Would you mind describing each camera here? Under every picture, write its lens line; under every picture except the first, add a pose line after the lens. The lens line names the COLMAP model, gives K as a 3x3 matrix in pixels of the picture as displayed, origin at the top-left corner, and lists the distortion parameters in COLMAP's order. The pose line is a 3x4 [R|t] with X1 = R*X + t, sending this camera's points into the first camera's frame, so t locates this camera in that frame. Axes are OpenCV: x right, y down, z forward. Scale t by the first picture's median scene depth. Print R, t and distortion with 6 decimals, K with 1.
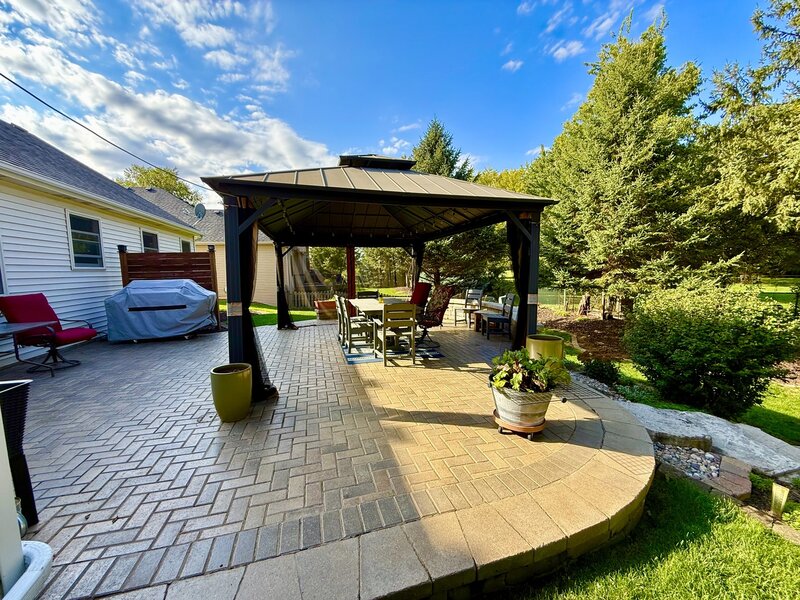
lens RADIAL K [[316.5, 0, 398.6], [0, 316.5, 312.3], [0, 0, 1]] dist [0.001106, 0.000025]
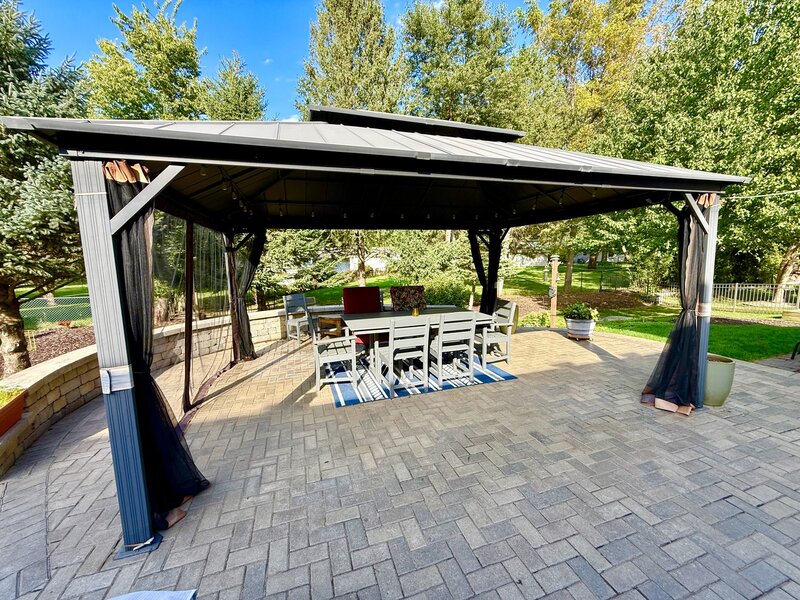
lens RADIAL K [[320.0, 0, 400.0], [0, 320.0, 310.8], [0, 0, 1]] dist [-0.000216, 0.000064]
pose [[-0.039747, -0.151518, 0.987655, -0.059937], [0.150125, 0.976311, 0.155819, -0.012259], [-0.987868, 0.154465, -0.016059, 0.079145]]
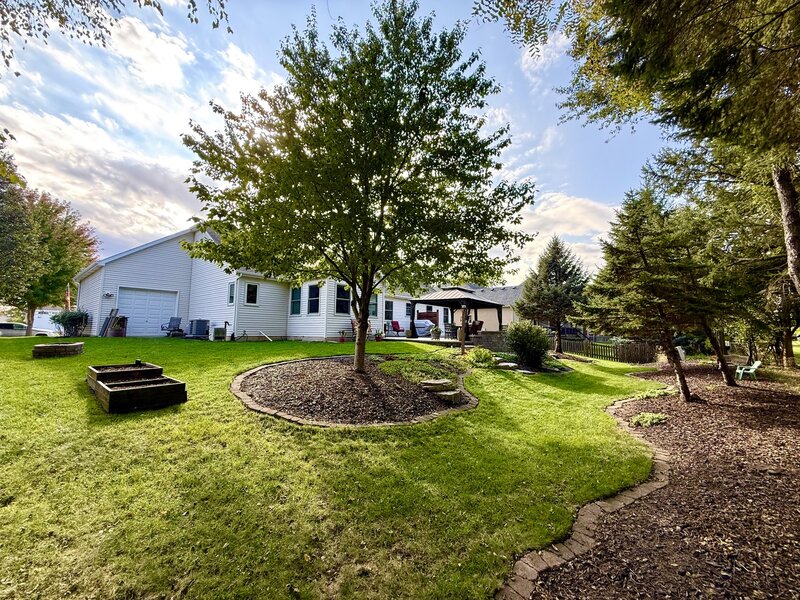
lens RADIAL K [[318.8, 0, 398.1], [0, 318.8, 299.3], [0, 0, 1]] dist [0.000662, 0.000010]
pose [[0.575025, -0.062475, -0.815747, 0.169246], [-0.137280, 0.975575, -0.171486, 0.026980], [0.806536, 0.210595, 0.552404, -0.102751]]
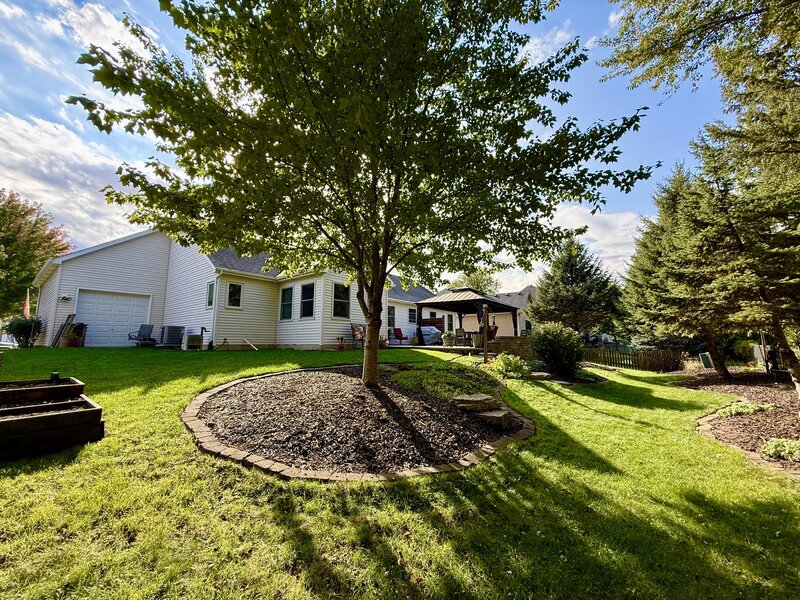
lens RADIAL K [[318.8, 0, 398.1], [0, 318.8, 299.3], [0, 0, 1]] dist [0.000662, 0.000010]
pose [[0.590123, -0.097564, -0.801397, 0.143085], [-0.124644, 0.969757, -0.209845, 0.029009], [0.797634, 0.223723, 0.560115, -0.092701]]
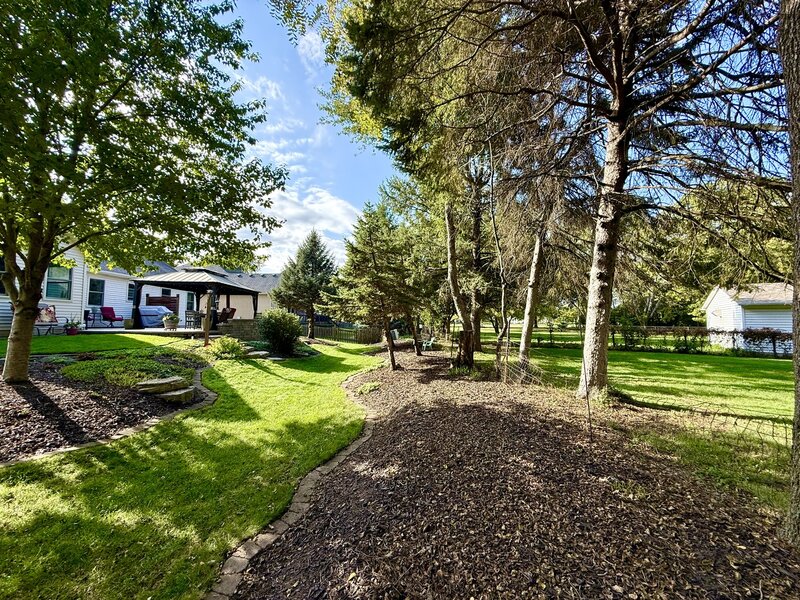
lens RADIAL K [[318.8, 0, 398.1], [0, 318.8, 299.3], [0, 0, 1]] dist [0.000662, 0.000010]
pose [[0.971132, -0.004474, -0.238500, 0.171487], [-0.045555, 0.977945, -0.203836, 0.026805], [0.234151, 0.208817, 0.949510, -0.099918]]
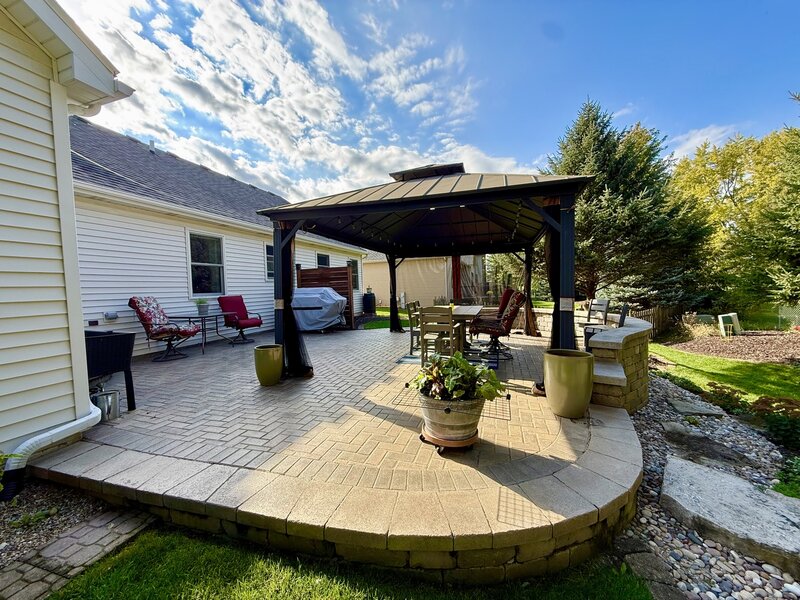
lens RADIAL K [[318.8, 0, 398.1], [0, 318.8, 299.3], [0, 0, 1]] dist [0.000662, 0.000010]
pose [[0.840553, 0.013708, -0.541556, 0.026281], [-0.058283, 0.996166, -0.065247, 0.001189], [0.538585, 0.086407, 0.838129, 0.004844]]
